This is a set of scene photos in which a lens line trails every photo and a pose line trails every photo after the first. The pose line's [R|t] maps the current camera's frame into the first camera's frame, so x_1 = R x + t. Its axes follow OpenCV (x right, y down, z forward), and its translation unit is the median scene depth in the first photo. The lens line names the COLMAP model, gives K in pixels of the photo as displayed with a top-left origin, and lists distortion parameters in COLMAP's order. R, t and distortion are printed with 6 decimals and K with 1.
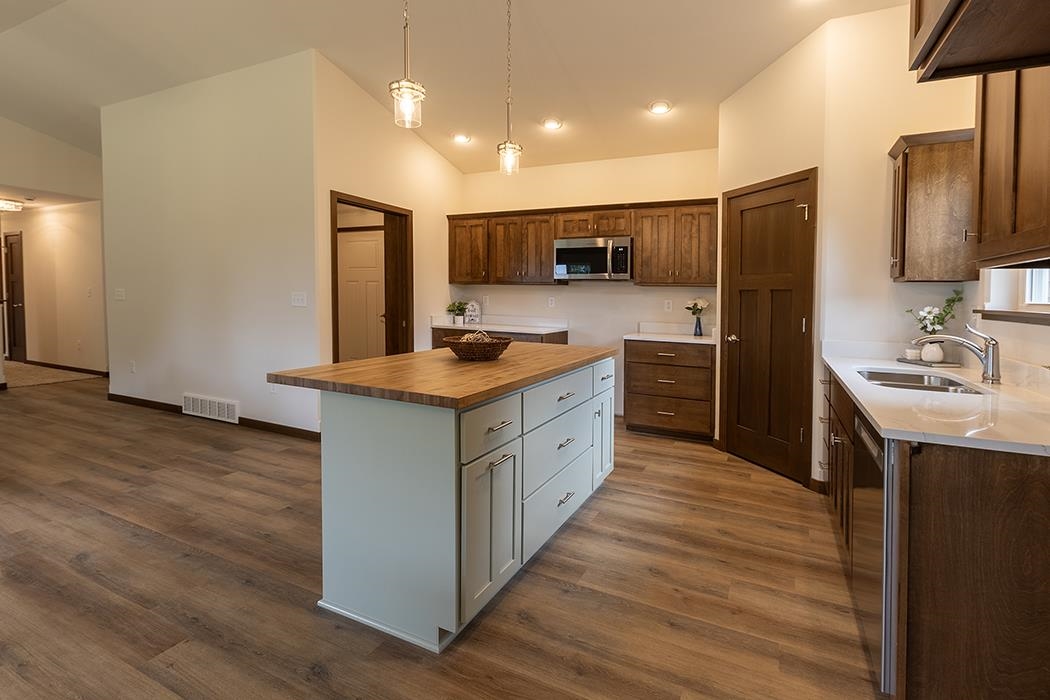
lens RADIAL K [[483.8, 0, 543.9], [0, 483.8, 311.3], [0, 0, 1]] dist [-0.001797, -0.000548]
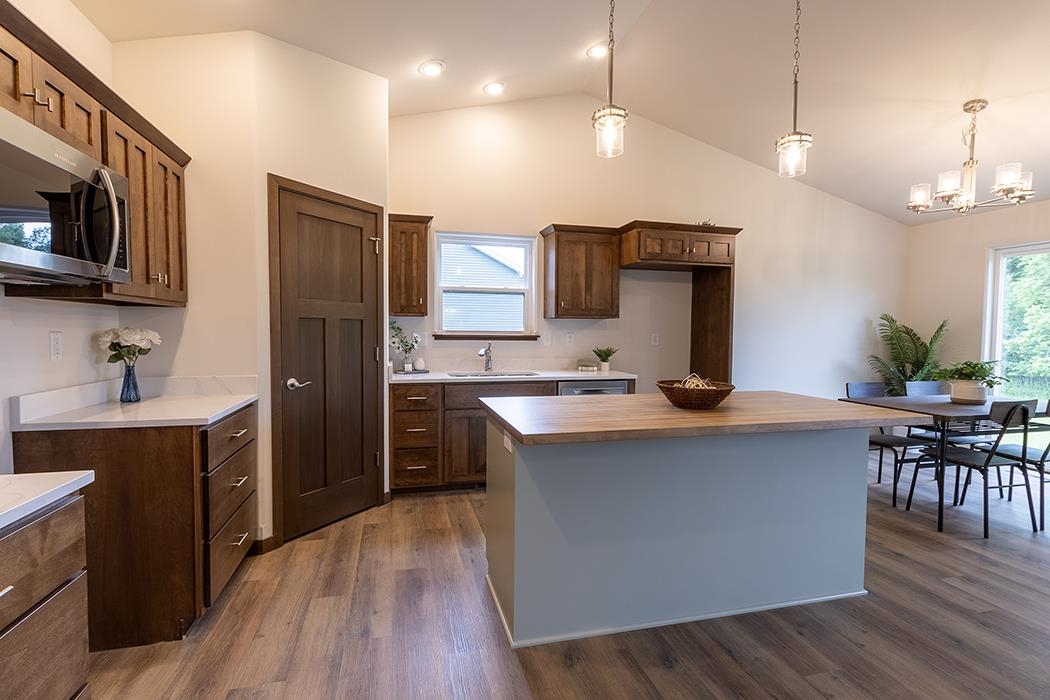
lens RADIAL K [[489.0, 0, 522.4], [0, 489.0, 354.2], [0, 0, 1]] dist [0.000567, 0.000664]
pose [[-0.627234, -0.063406, 0.776245, -0.328373], [-0.001763, 0.996794, 0.079996, -0.039645], [-0.778829, 0.048808, -0.625335, 0.955528]]
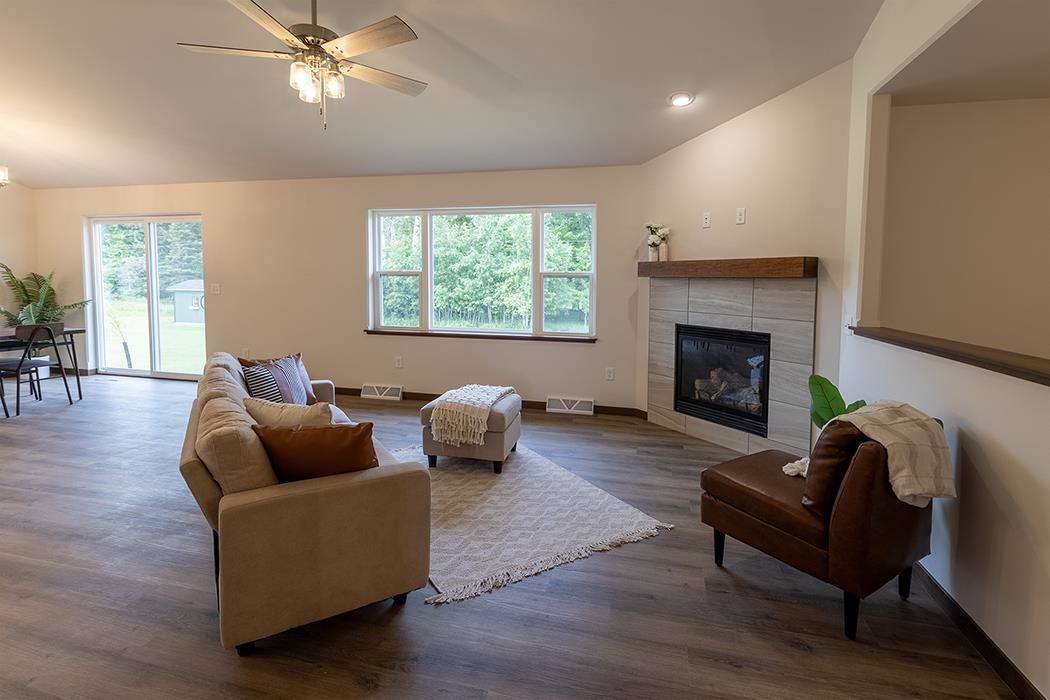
lens RADIAL K [[497.3, 0, 546.8], [0, 497.3, 309.0], [0, 0, 1]] dist [0.003183, 0.000580]
pose [[-0.980014, -0.019564, -0.197963, -1.093958], [-0.035949, 0.996185, 0.079516, -0.076537], [0.195652, 0.085043, -0.976979, 1.159685]]
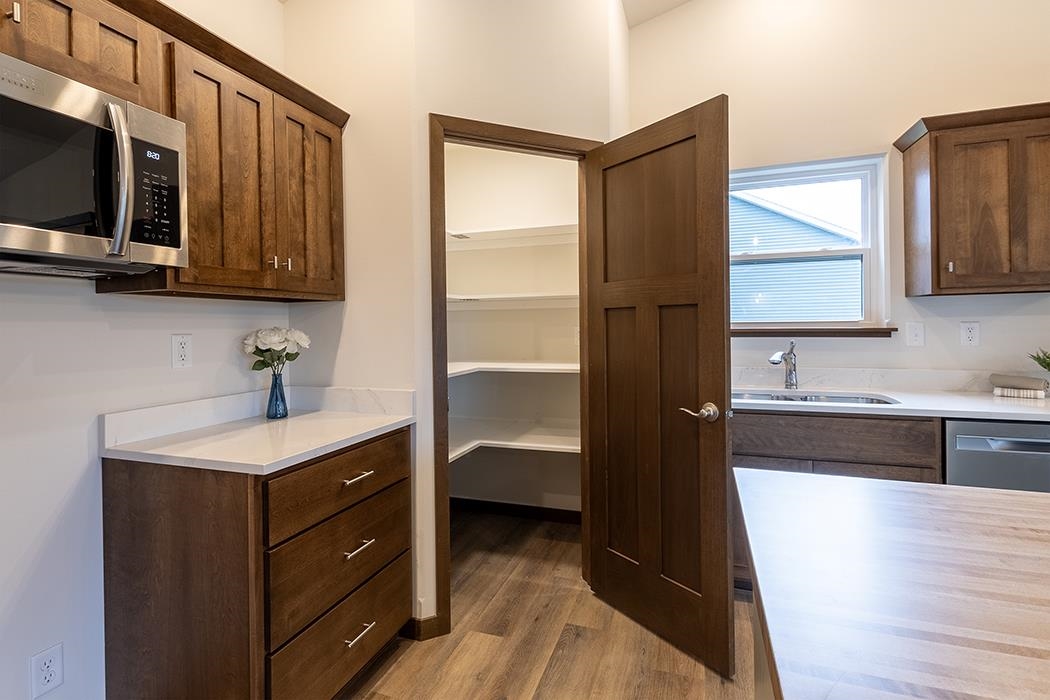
lens RADIAL K [[514.5, 0, 511.9], [0, 514.5, 325.6], [0, 0, 1]] dist [0.003131, -0.000056]
pose [[-0.072845, -0.022806, 0.997082, -0.137114], [0.035954, 0.999029, 0.025478, -0.031690], [-0.996695, 0.037705, -0.071955, 0.790229]]
